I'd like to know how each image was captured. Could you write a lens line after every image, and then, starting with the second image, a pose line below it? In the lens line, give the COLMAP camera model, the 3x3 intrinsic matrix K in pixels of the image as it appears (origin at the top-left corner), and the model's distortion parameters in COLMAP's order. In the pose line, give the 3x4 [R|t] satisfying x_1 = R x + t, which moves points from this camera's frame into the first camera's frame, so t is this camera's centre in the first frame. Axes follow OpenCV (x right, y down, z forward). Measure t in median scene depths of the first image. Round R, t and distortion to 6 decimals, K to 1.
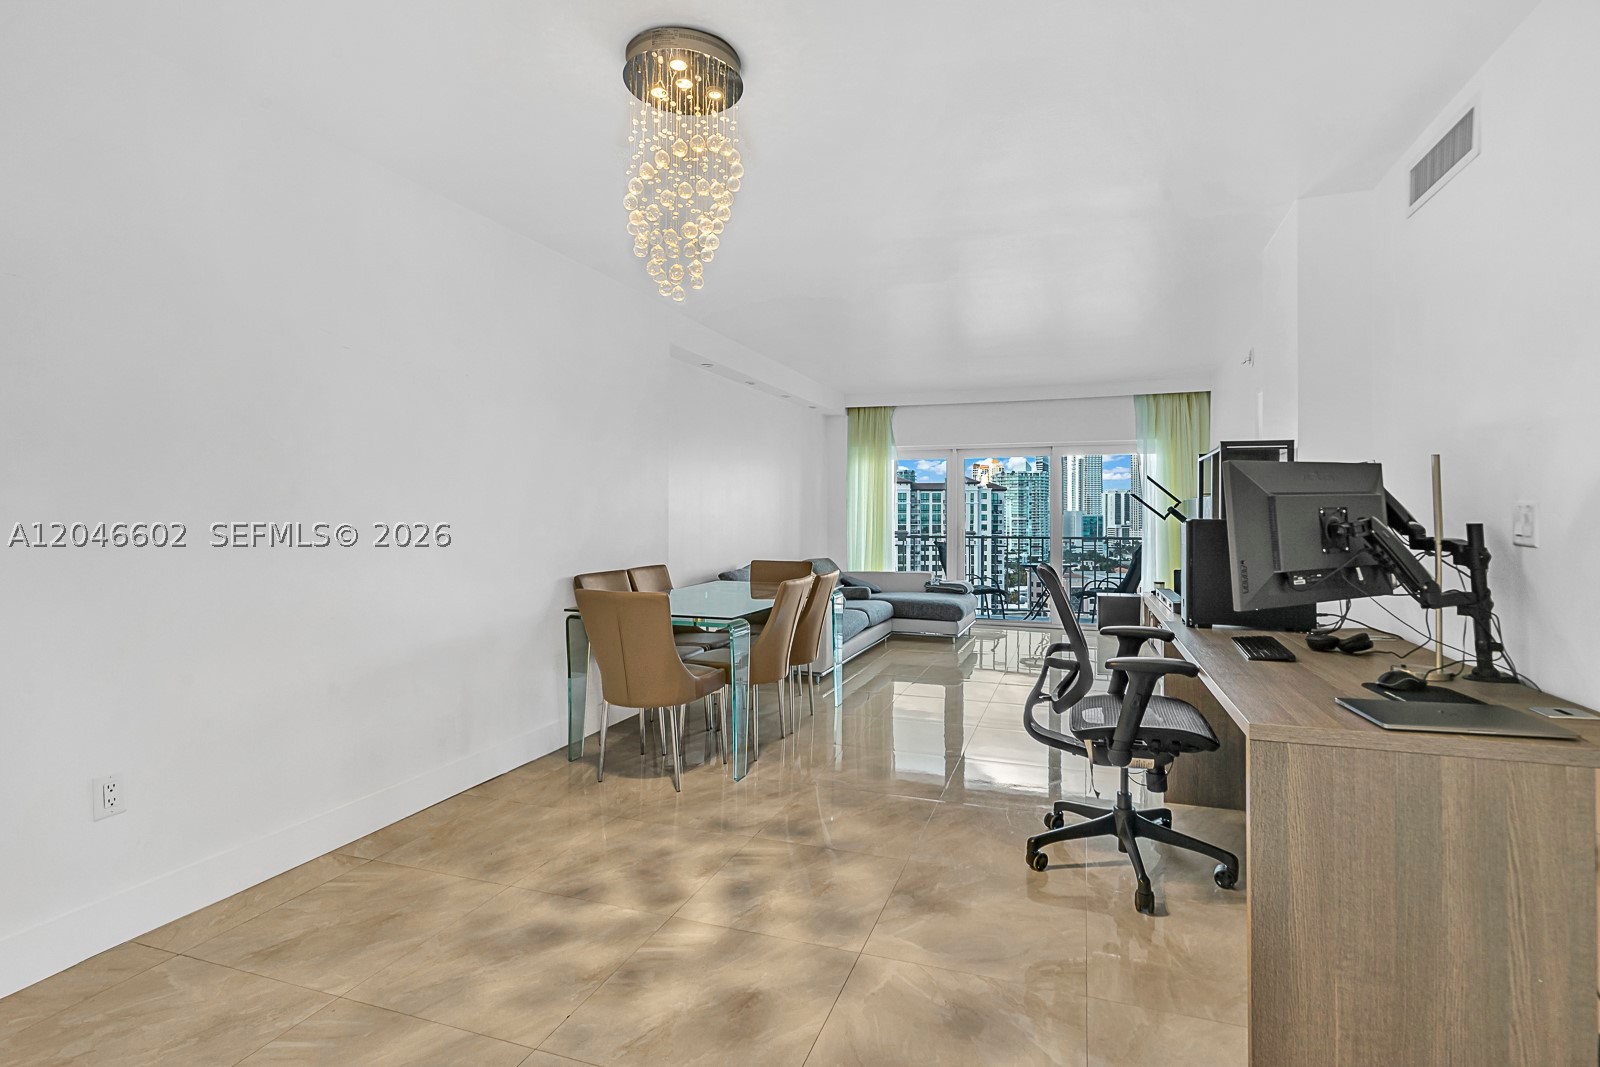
lens RADIAL K [[749.9, 0, 834.0], [0, 749.9, 516.8], [0, 0, 1]] dist [-0.000960, -0.000048]
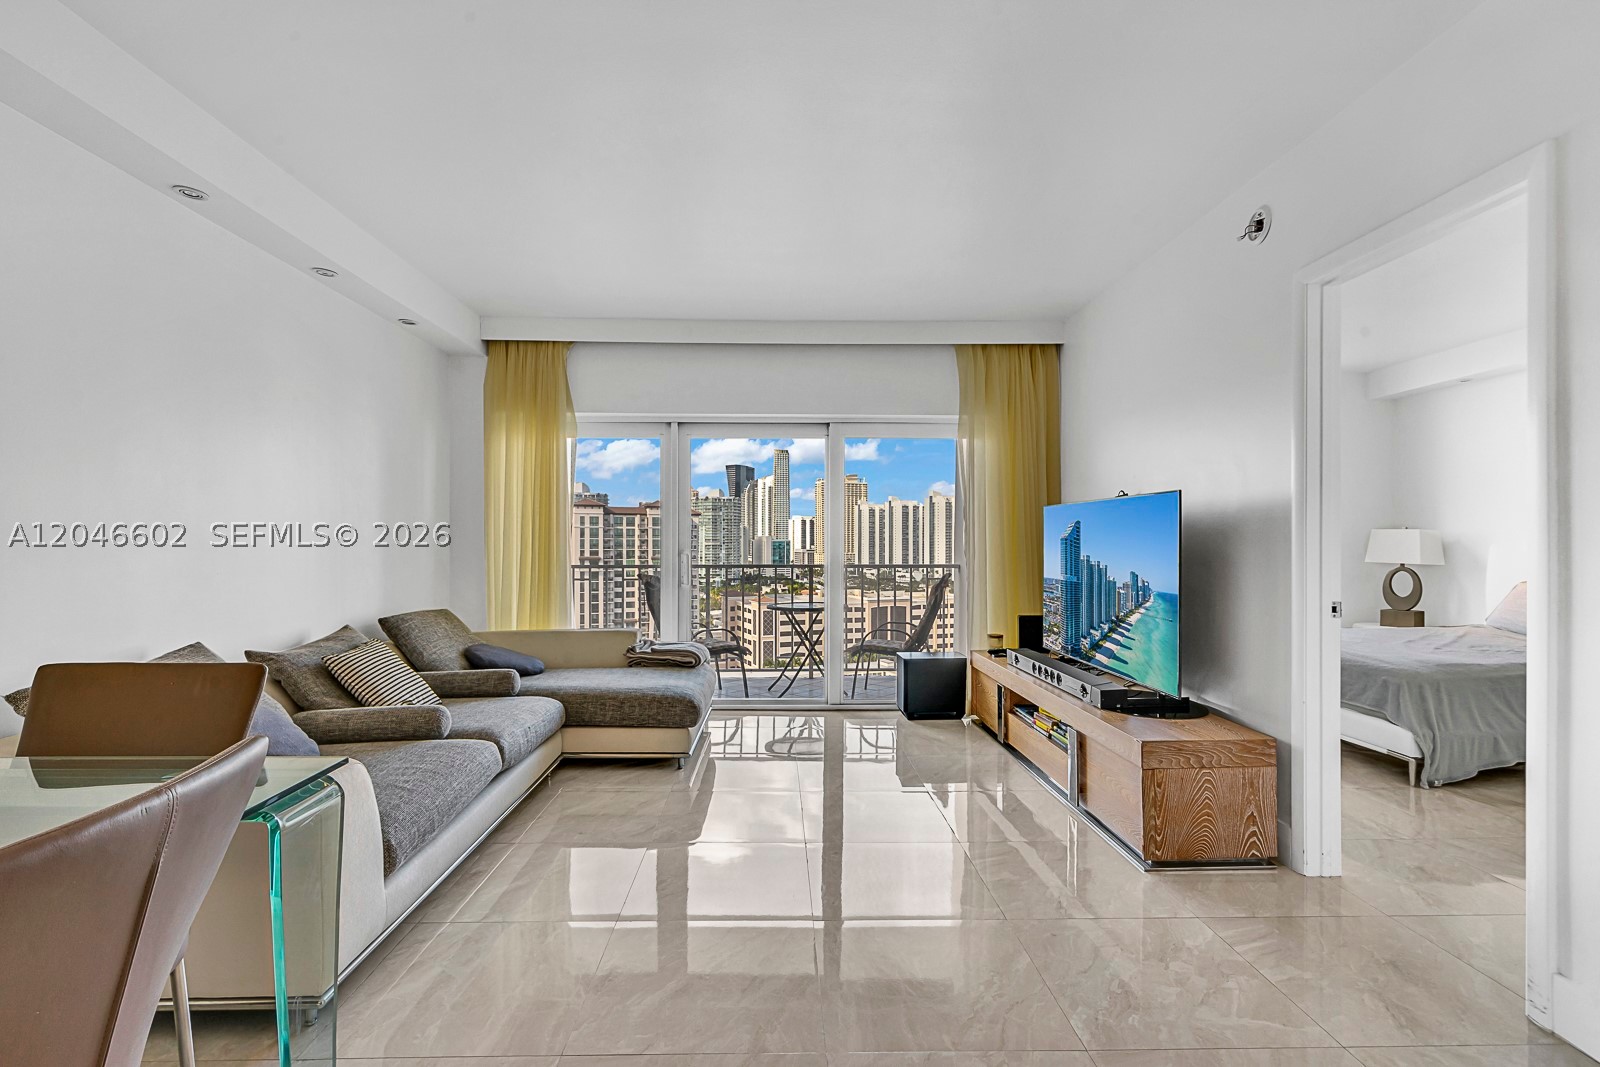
lens RADIAL K [[753.2, 0, 781.6], [0, 753.2, 540.2], [0, 0, 1]] dist [-0.004031, -0.000423]
pose [[0.944659, 0.000272, 0.328054, 0.043114], [0.000429, 0.999998, -0.002065, 0.006370], [-0.328053, 0.002091, 0.944657, 0.395703]]
